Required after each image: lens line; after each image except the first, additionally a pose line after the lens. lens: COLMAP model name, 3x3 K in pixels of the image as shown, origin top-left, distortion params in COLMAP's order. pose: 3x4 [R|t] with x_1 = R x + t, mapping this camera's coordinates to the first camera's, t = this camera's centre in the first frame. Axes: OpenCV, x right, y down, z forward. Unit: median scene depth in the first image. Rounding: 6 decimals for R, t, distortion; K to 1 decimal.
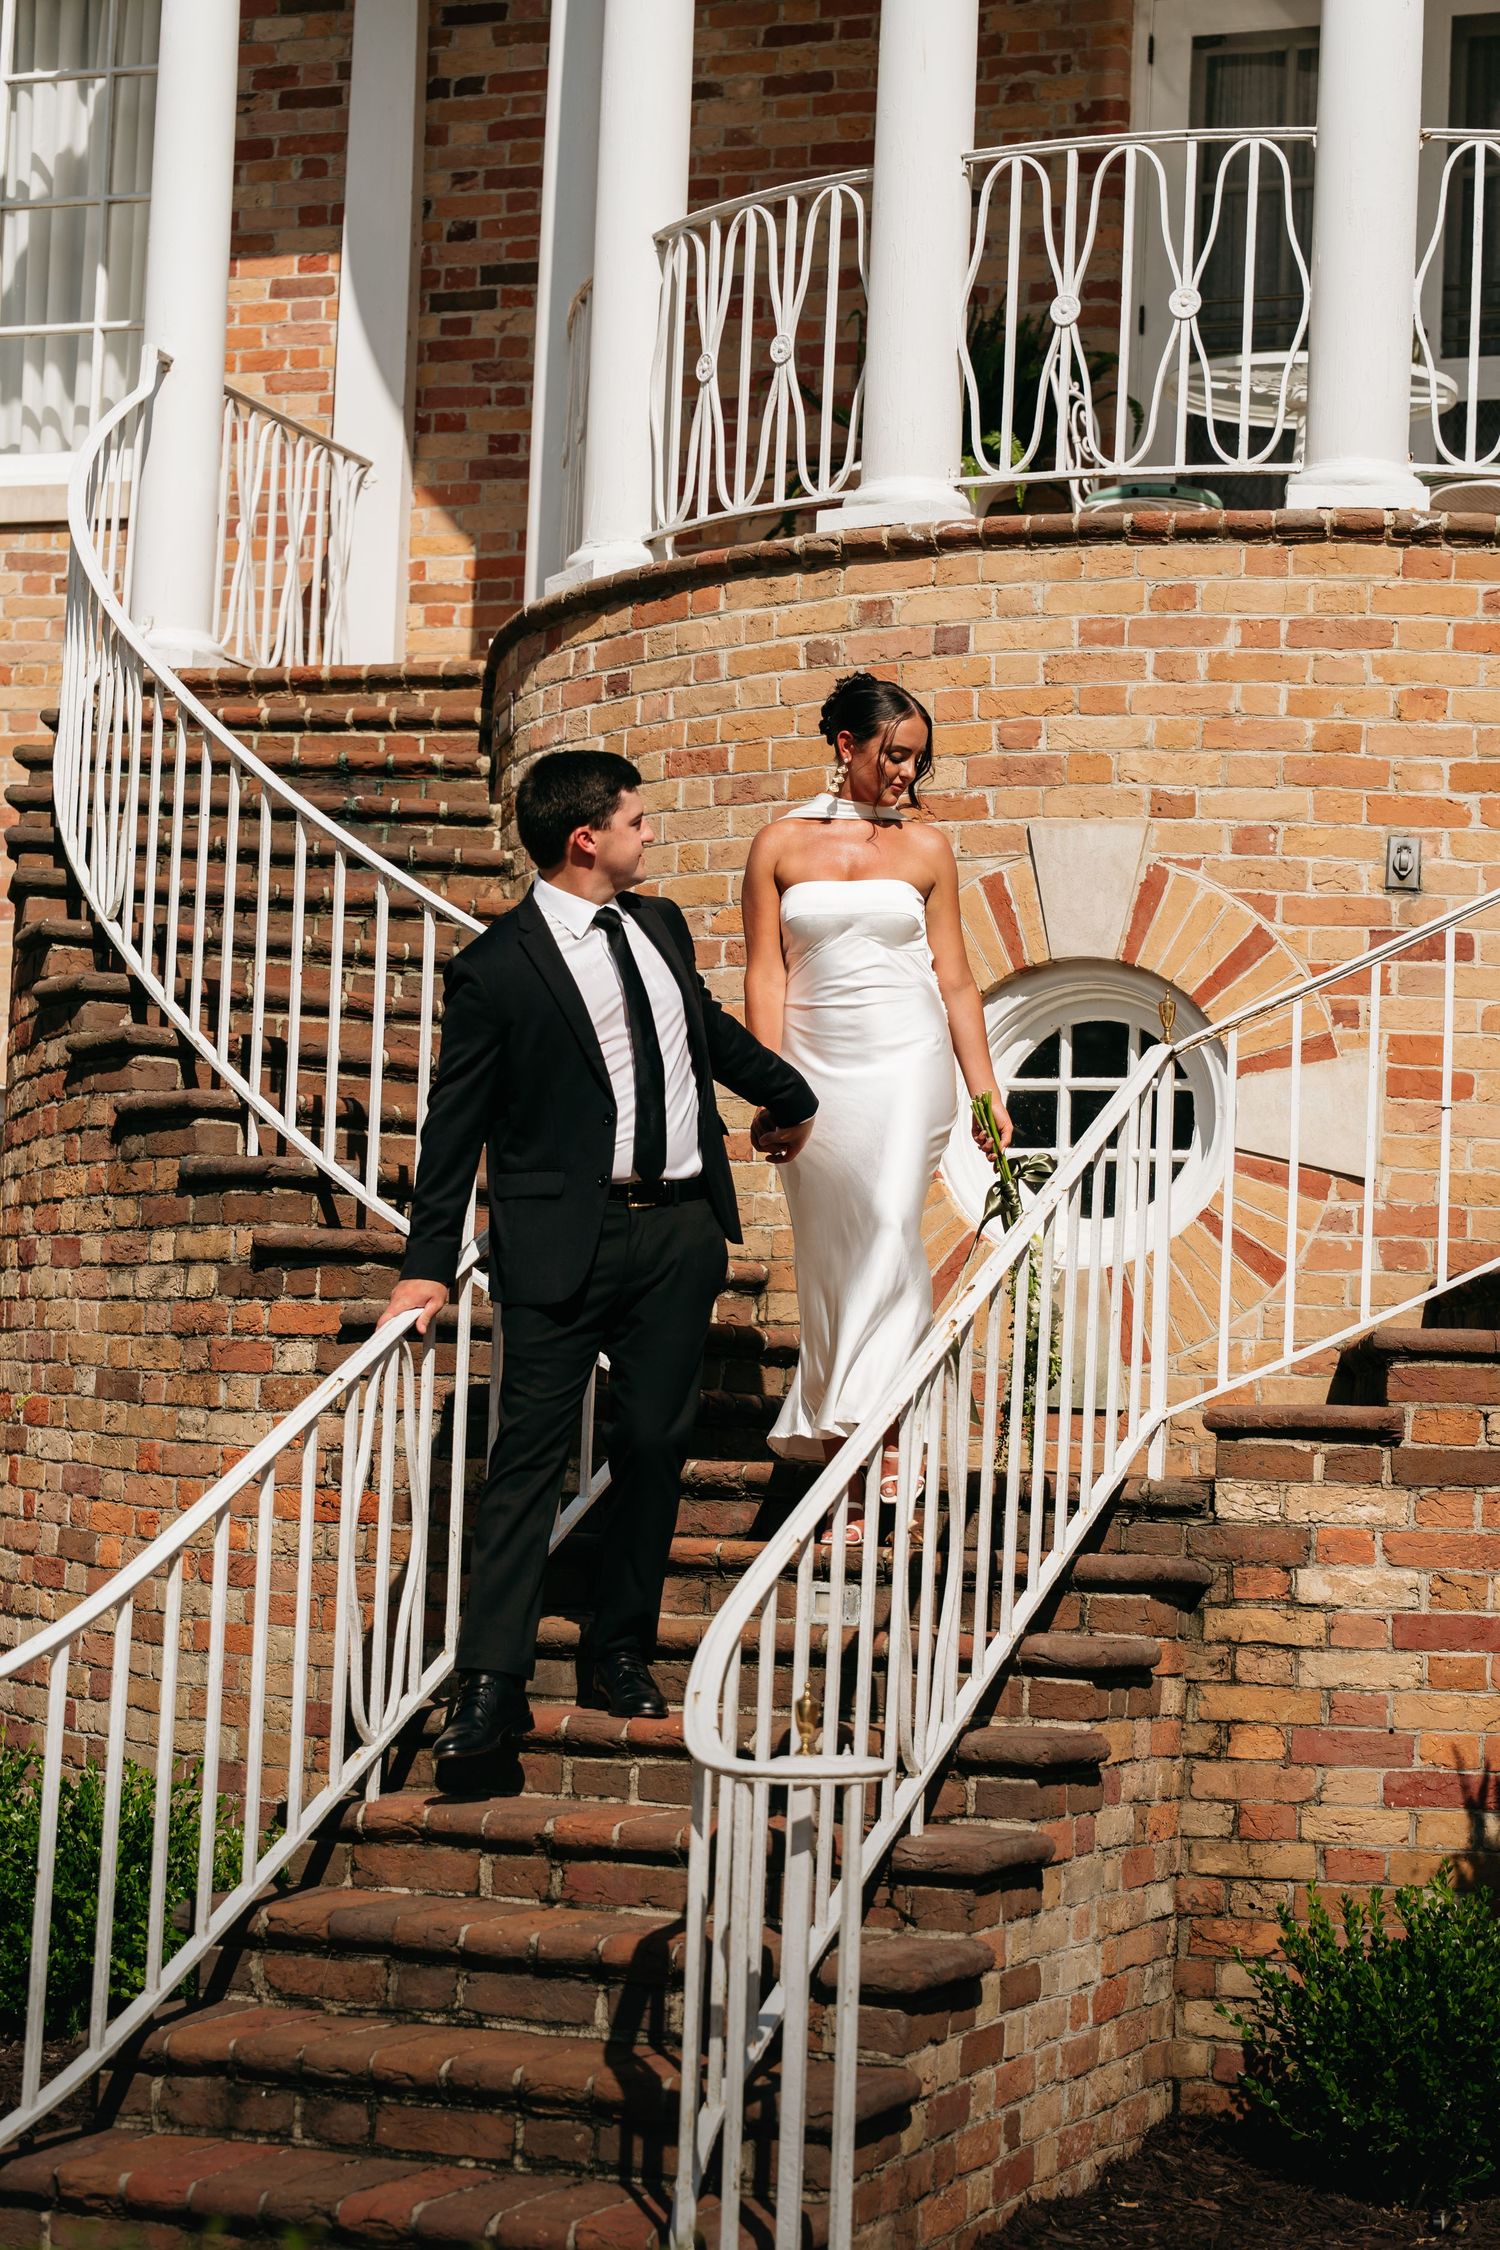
lens RADIAL K [[4598.6, 0, 750.0], [0, 4598.6, 1125.0], [0, 0, 1]] dist [0.095339, -0.911672]
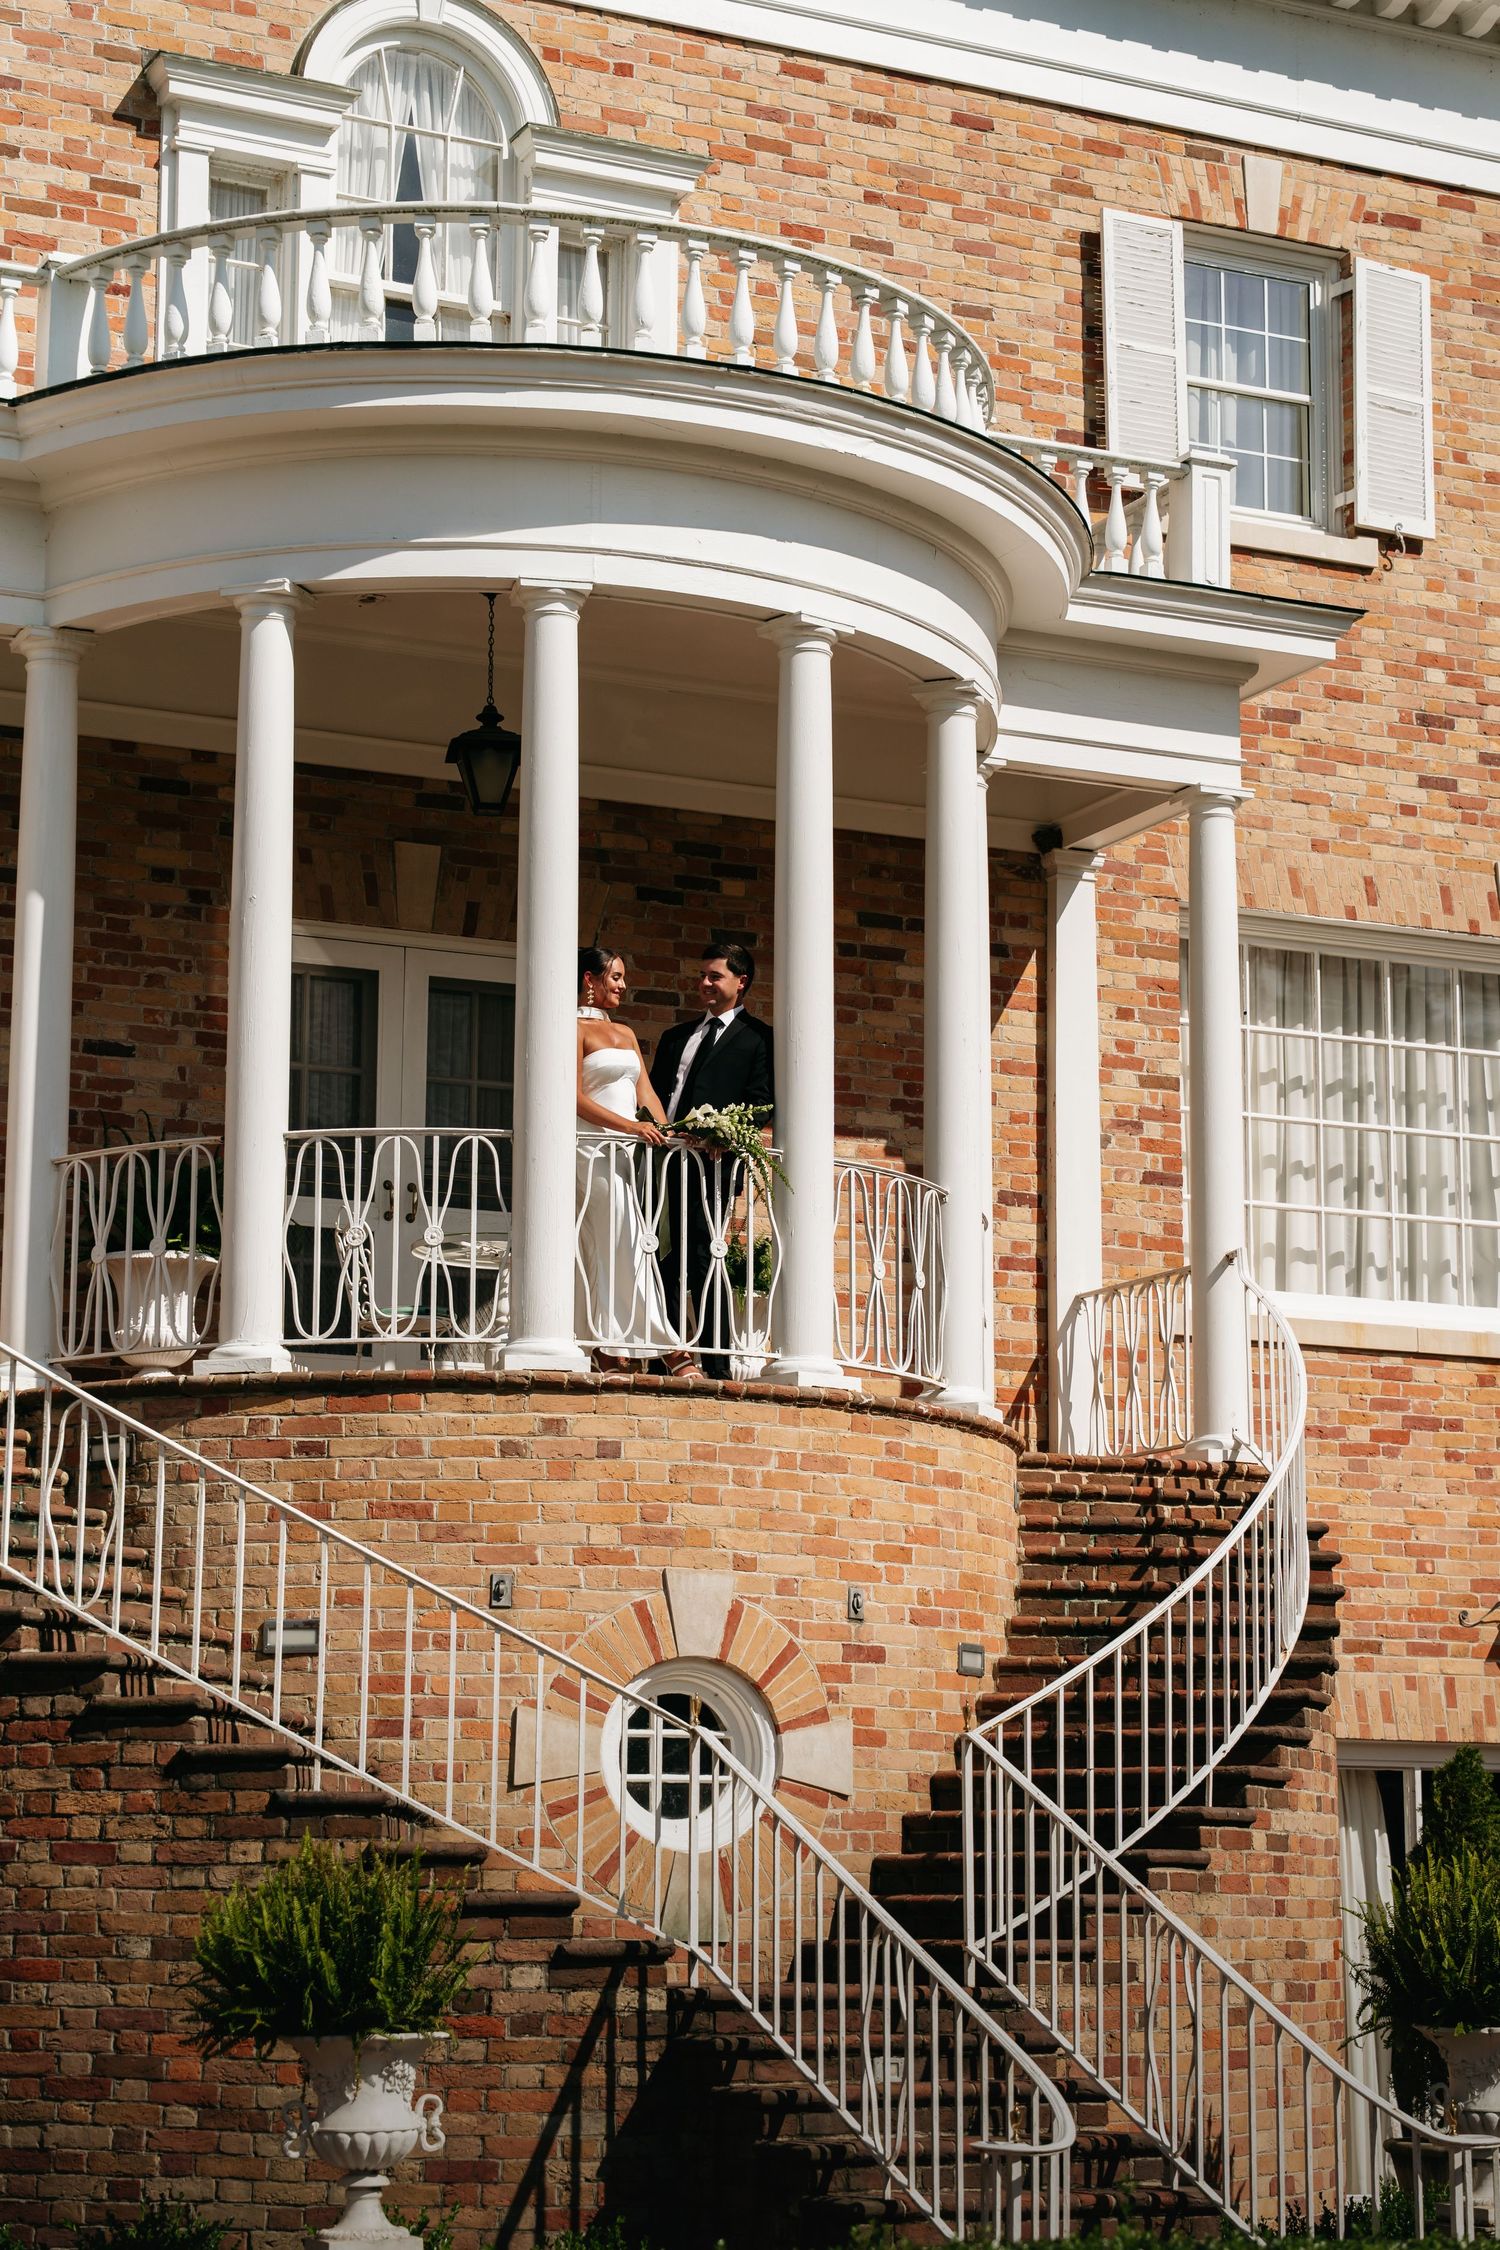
lens RADIAL K [[4598.6, 0, 750.0], [0, 4598.6, 1125.0], [0, 0, 1]] dist [0.095339, -0.911672]
pose [[0.680298, 0.090248, 0.727358, -1.101773], [-0.031234, 0.995058, -0.094250, -0.070062], [-0.732270, 0.041400, 0.679755, -0.115357]]
